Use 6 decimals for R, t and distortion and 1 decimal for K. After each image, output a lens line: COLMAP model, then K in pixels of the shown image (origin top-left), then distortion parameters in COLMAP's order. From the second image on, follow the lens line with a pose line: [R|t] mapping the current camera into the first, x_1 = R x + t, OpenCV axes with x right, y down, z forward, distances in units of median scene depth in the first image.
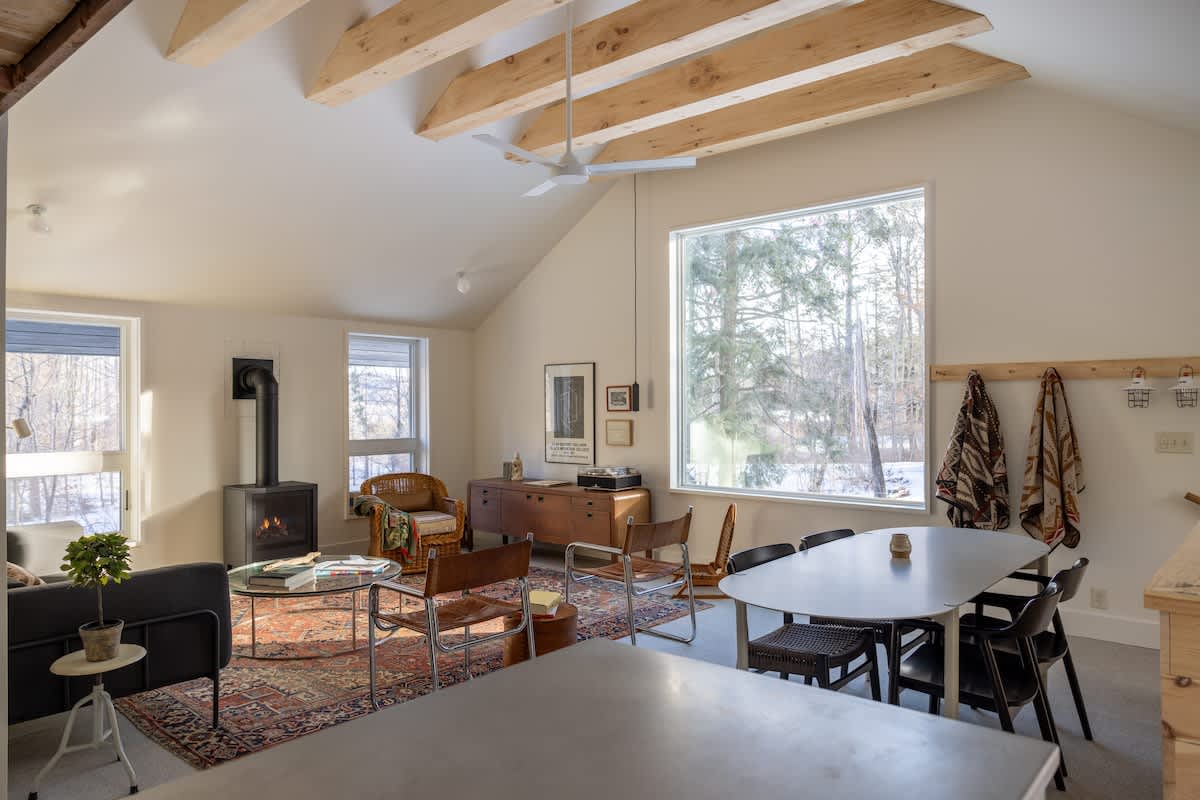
lens RADIAL K [[802.8, 0, 600.2], [0, 802.8, 417.4], [0, 0, 1]] dist [0.030391, -0.004046]
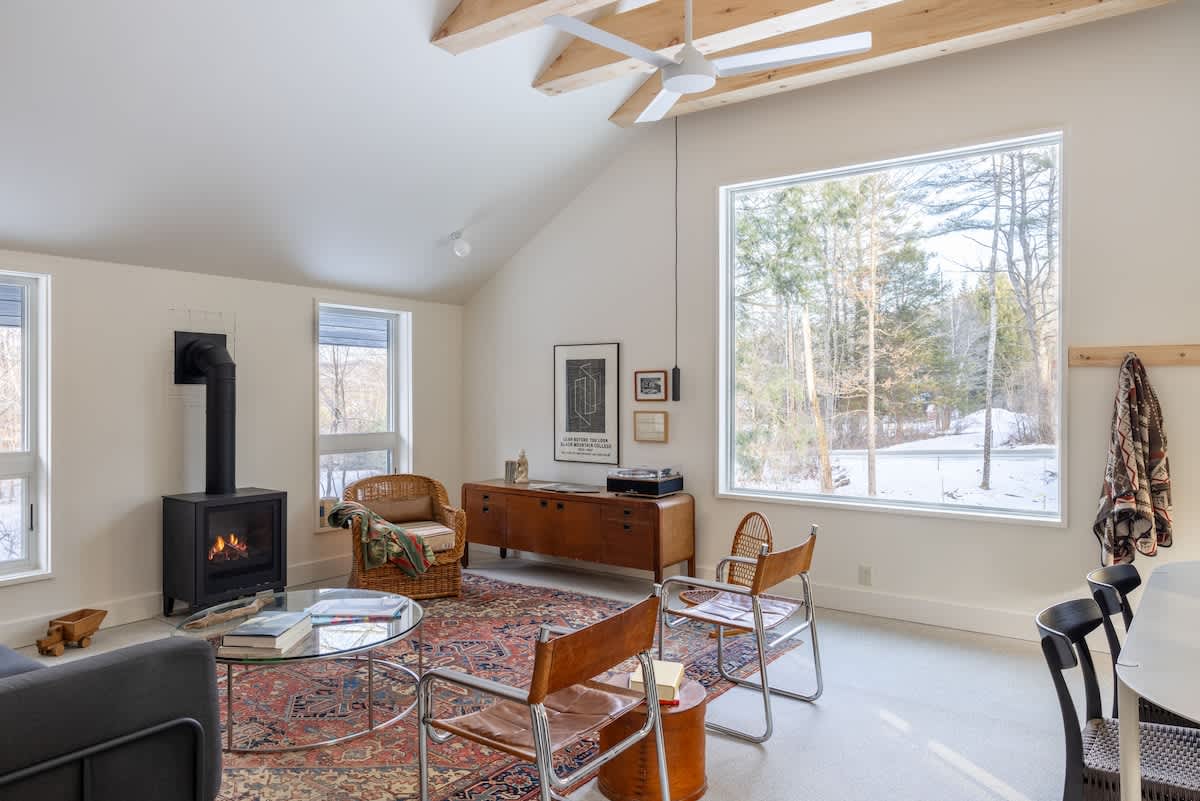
lens RADIAL K [[802.8, 0, 603.7], [0, 802.8, 408.6], [0, 0, 1]] dist [0.030391, -0.004046]
pose [[0.995070, 0.001841, 0.099158, -0.119825], [-0.002301, 0.999987, 0.004522, -0.003716], [-0.099148, -0.004728, 0.995061, 0.181501]]
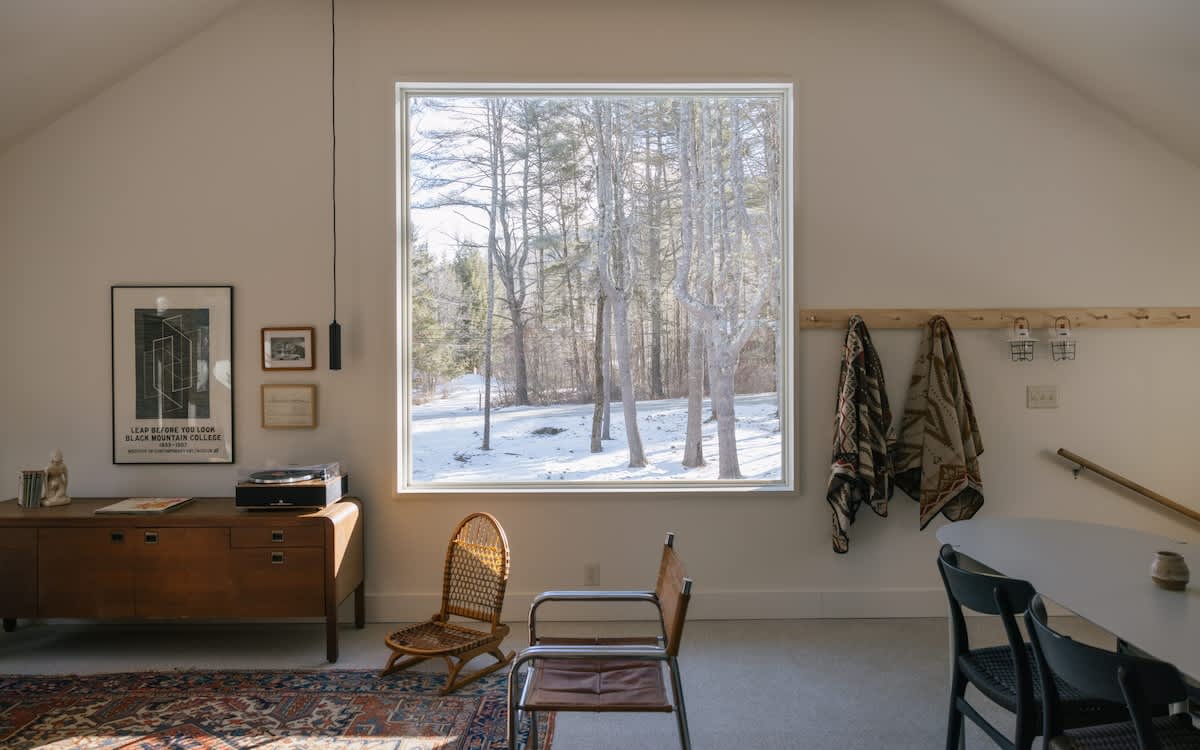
lens RADIAL K [[805.5, 0, 601.3], [0, 805.5, 365.3], [0, 0, 1]] dist [-0.002167, 0.001135]
pose [[0.746124, -0.005697, 0.665783, -0.219414], [0.012702, 0.999903, -0.005679, -0.005426], [-0.665686, 0.012694, 0.746124, 0.439892]]
